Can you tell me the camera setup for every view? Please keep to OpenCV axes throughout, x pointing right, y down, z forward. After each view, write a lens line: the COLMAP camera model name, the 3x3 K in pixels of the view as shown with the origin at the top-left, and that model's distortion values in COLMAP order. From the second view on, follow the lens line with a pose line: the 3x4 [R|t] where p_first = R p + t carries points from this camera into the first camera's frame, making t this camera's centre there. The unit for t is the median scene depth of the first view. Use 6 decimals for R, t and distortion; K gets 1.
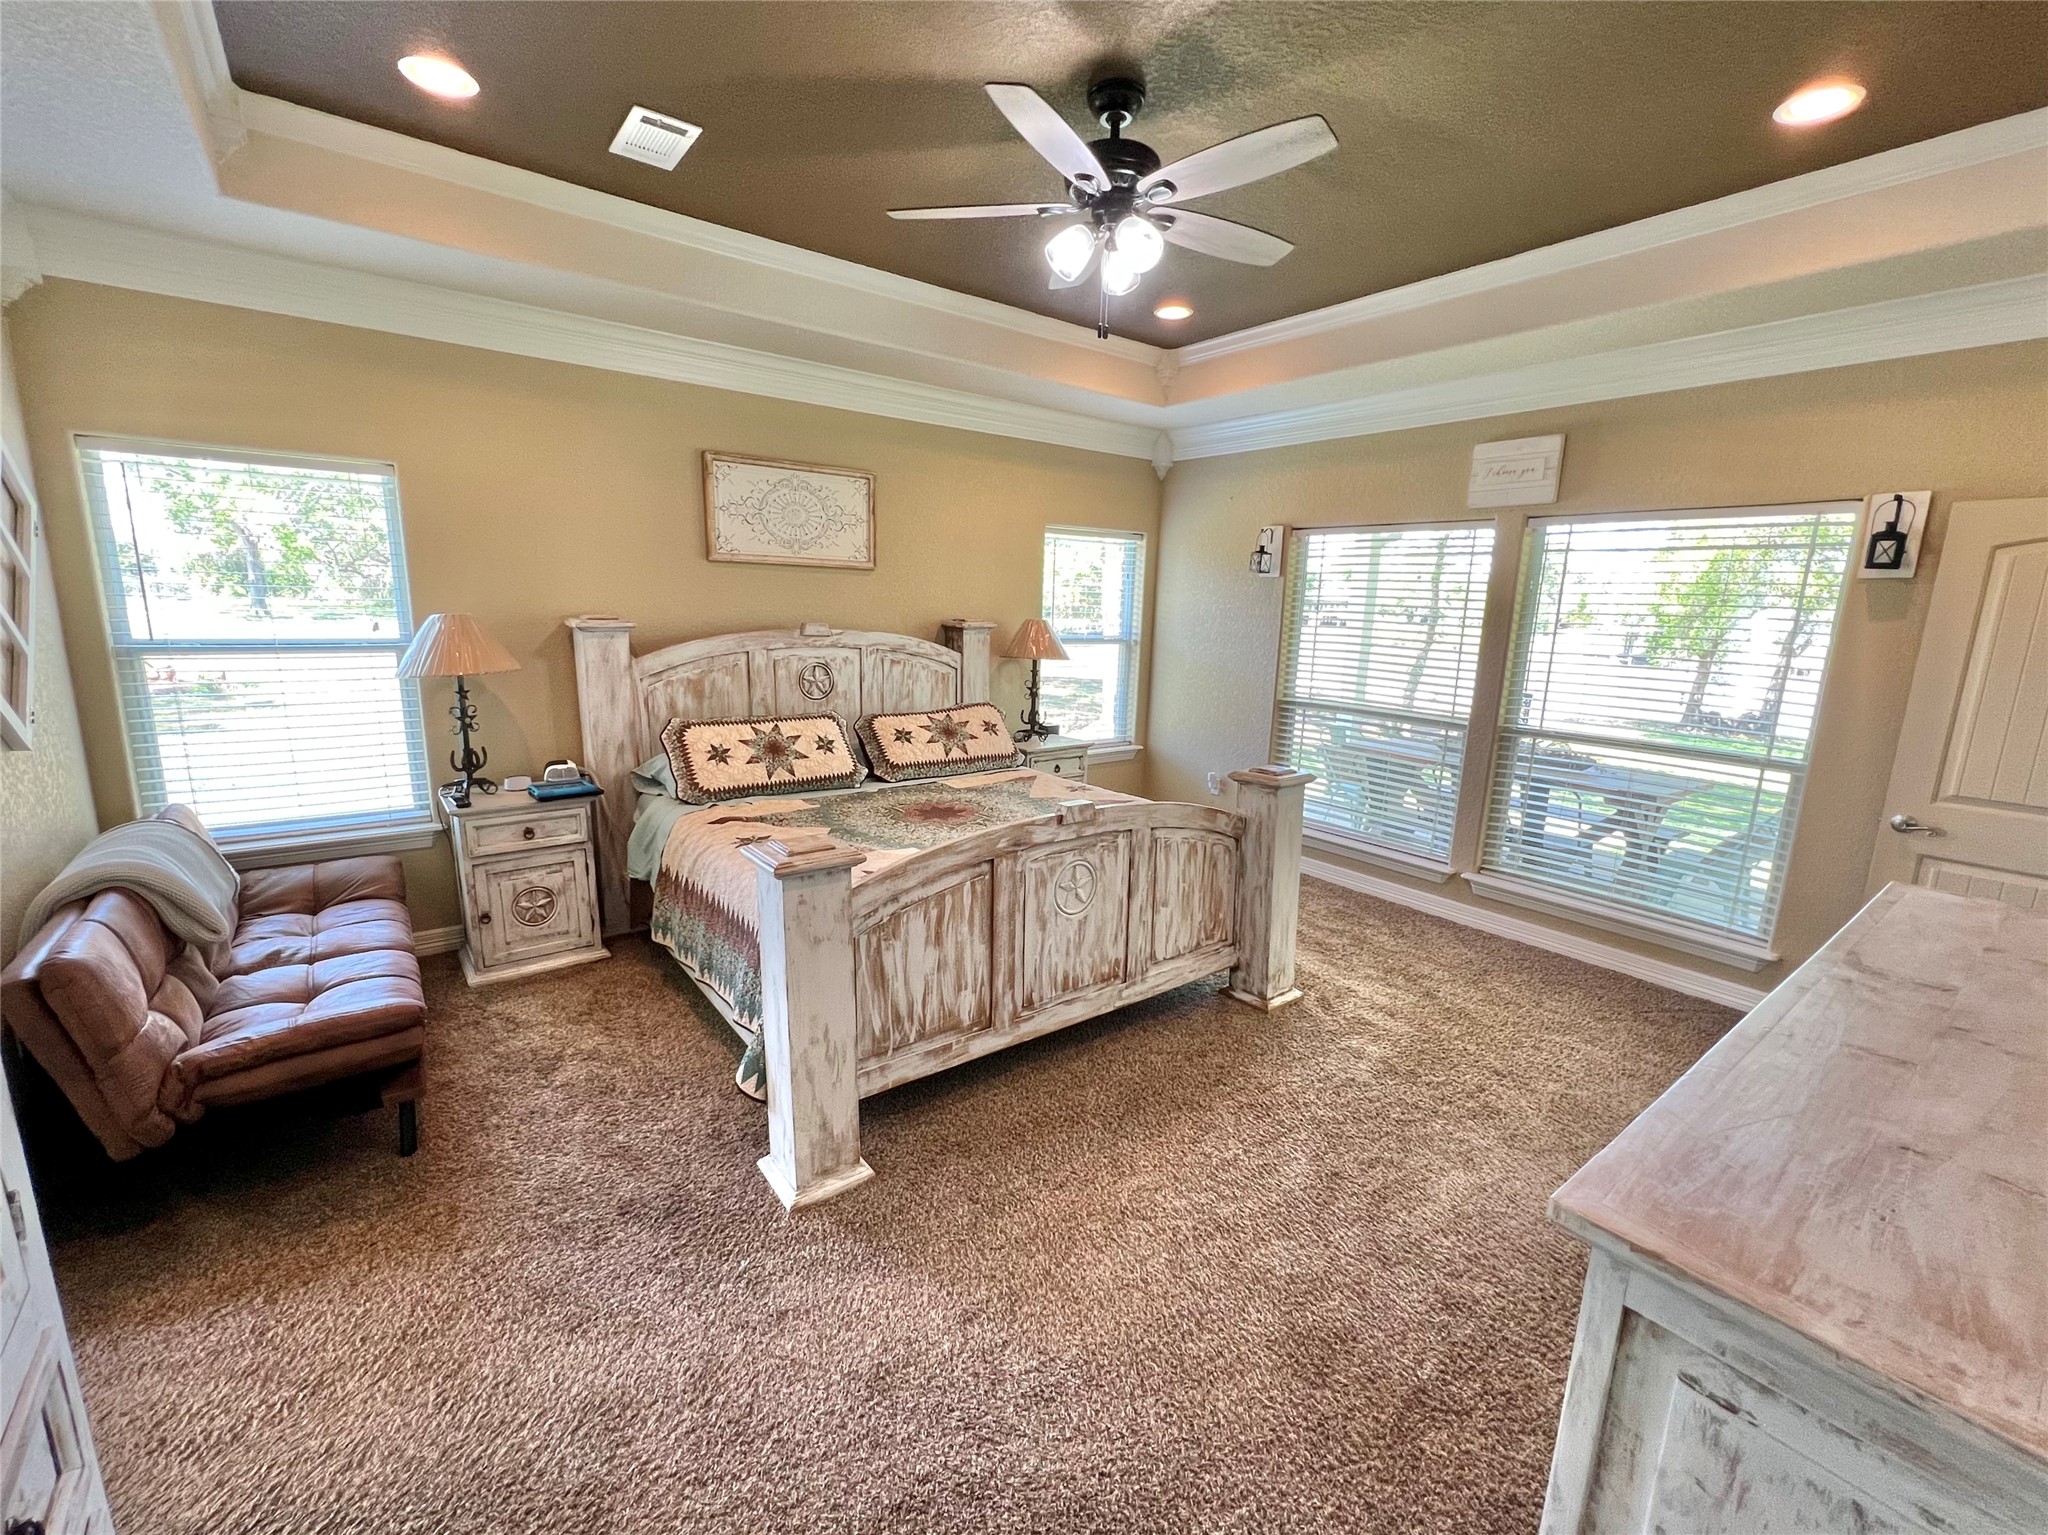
lens RADIAL K [[860.4, 0, 1024.0], [0, 860.4, 767.5], [0, 0, 1]] dist [0.000396, 0.000037]
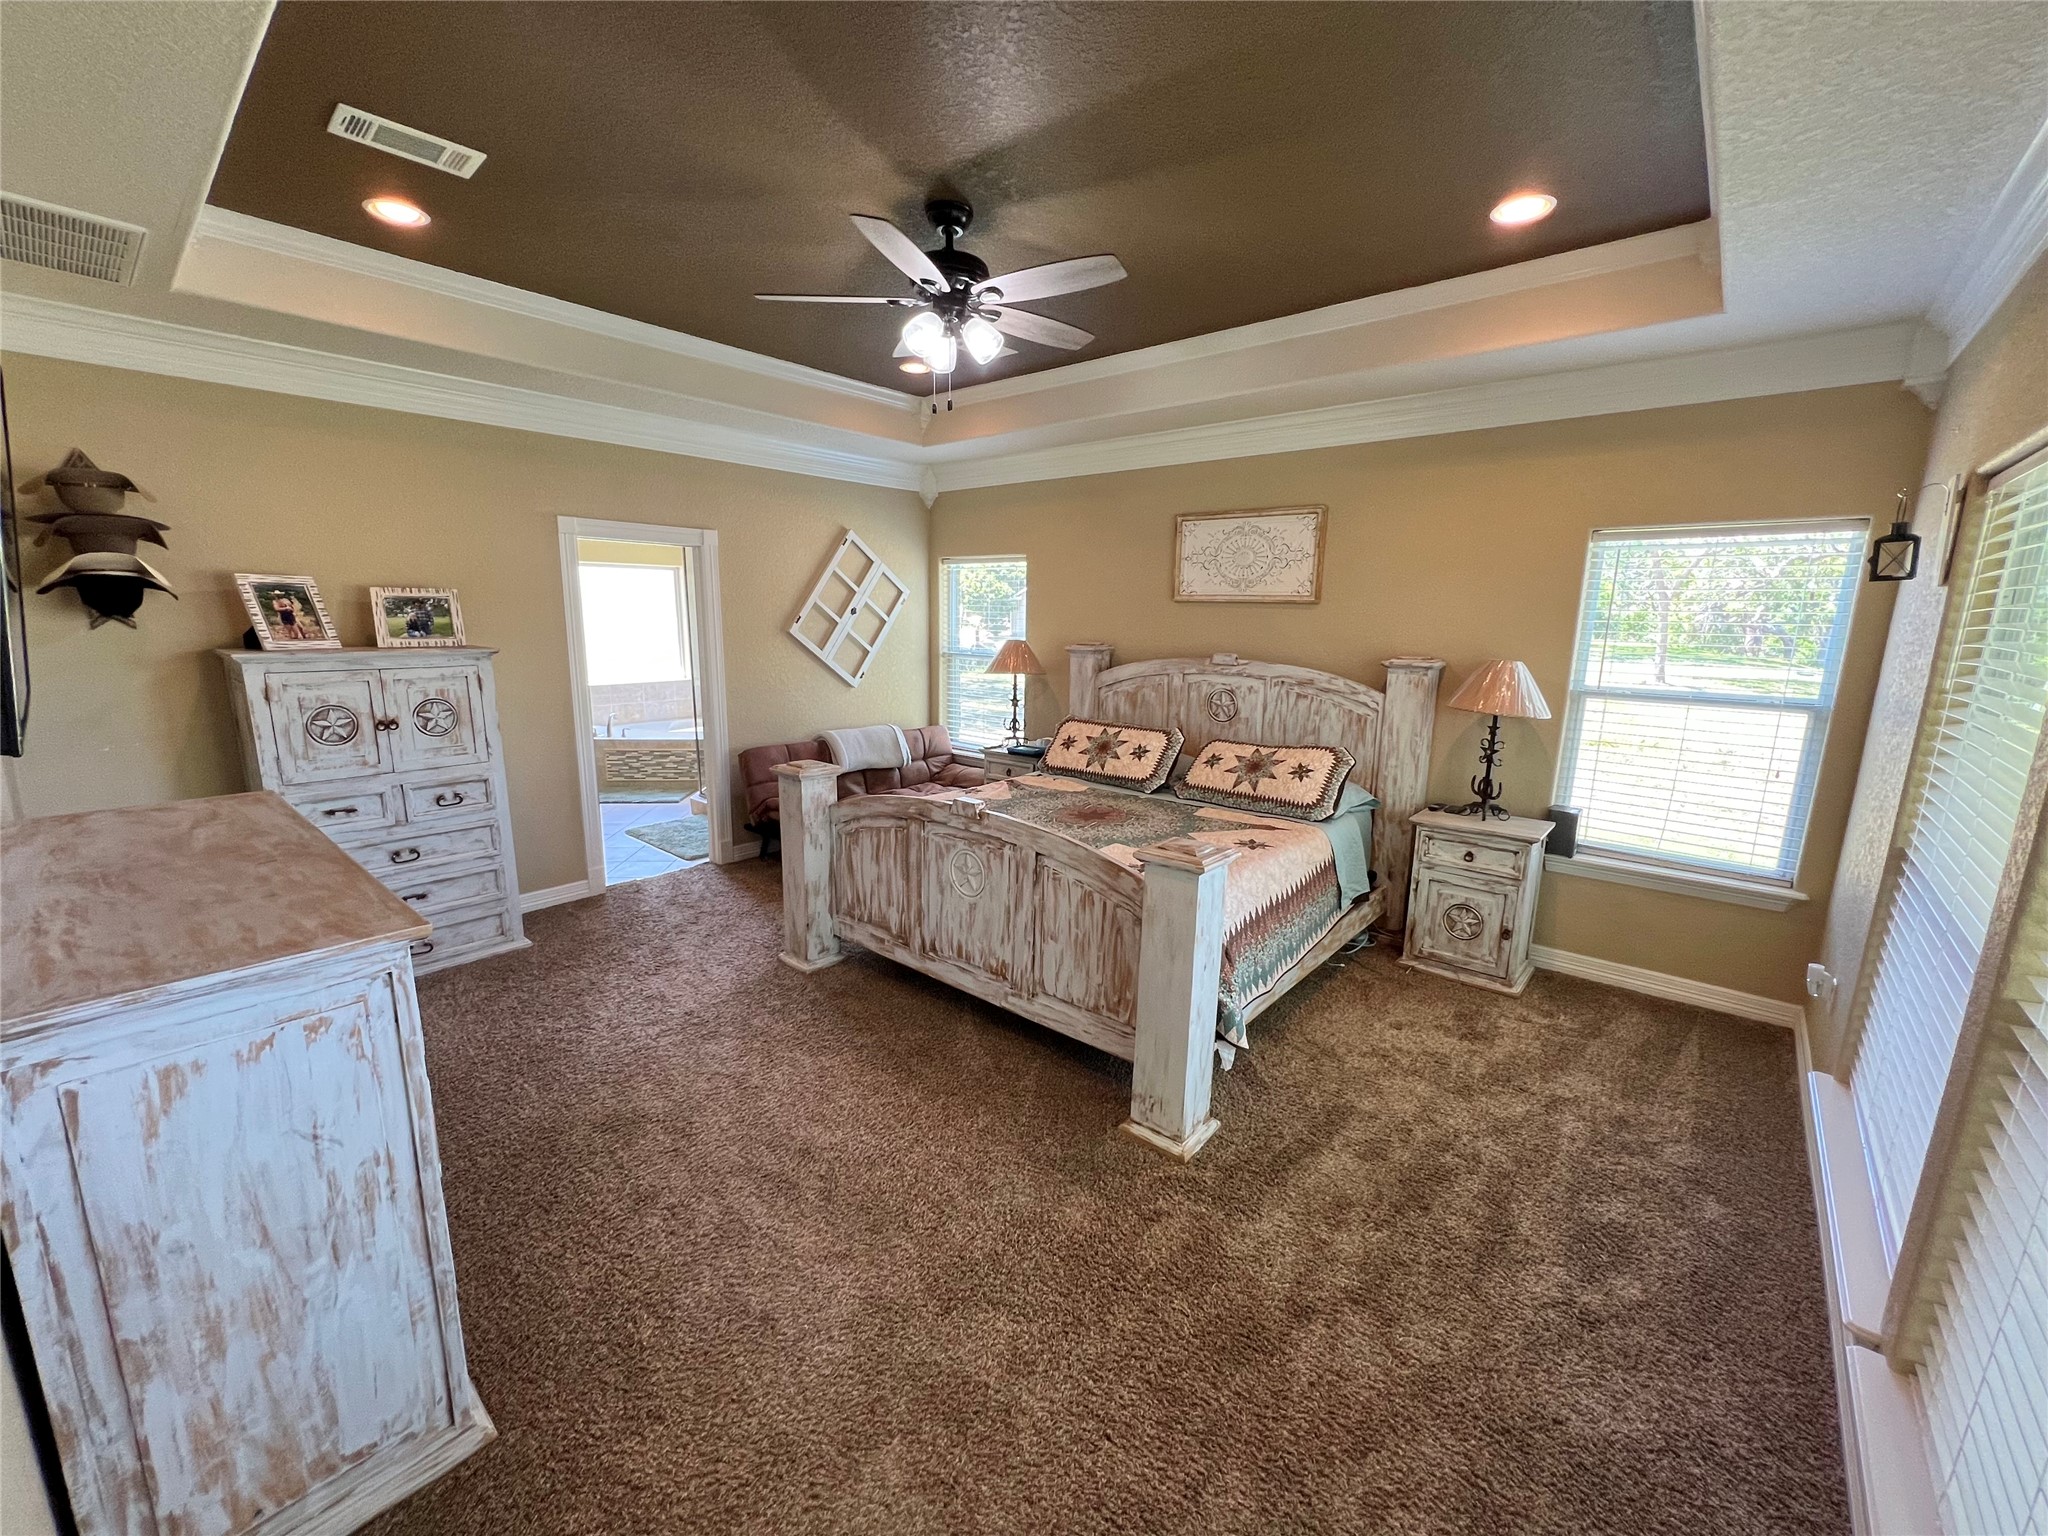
lens RADIAL K [[827.7, 0, 1036.1], [0, 827.7, 769.9], [0, 0, 1]] dist [-0.000821, 0.000499]
pose [[0.211783, 0.158523, -0.964375, 0.815663], [-0.197004, 0.973427, 0.116747, -0.104542], [0.957255, 0.165261, 0.237385, 0.572804]]
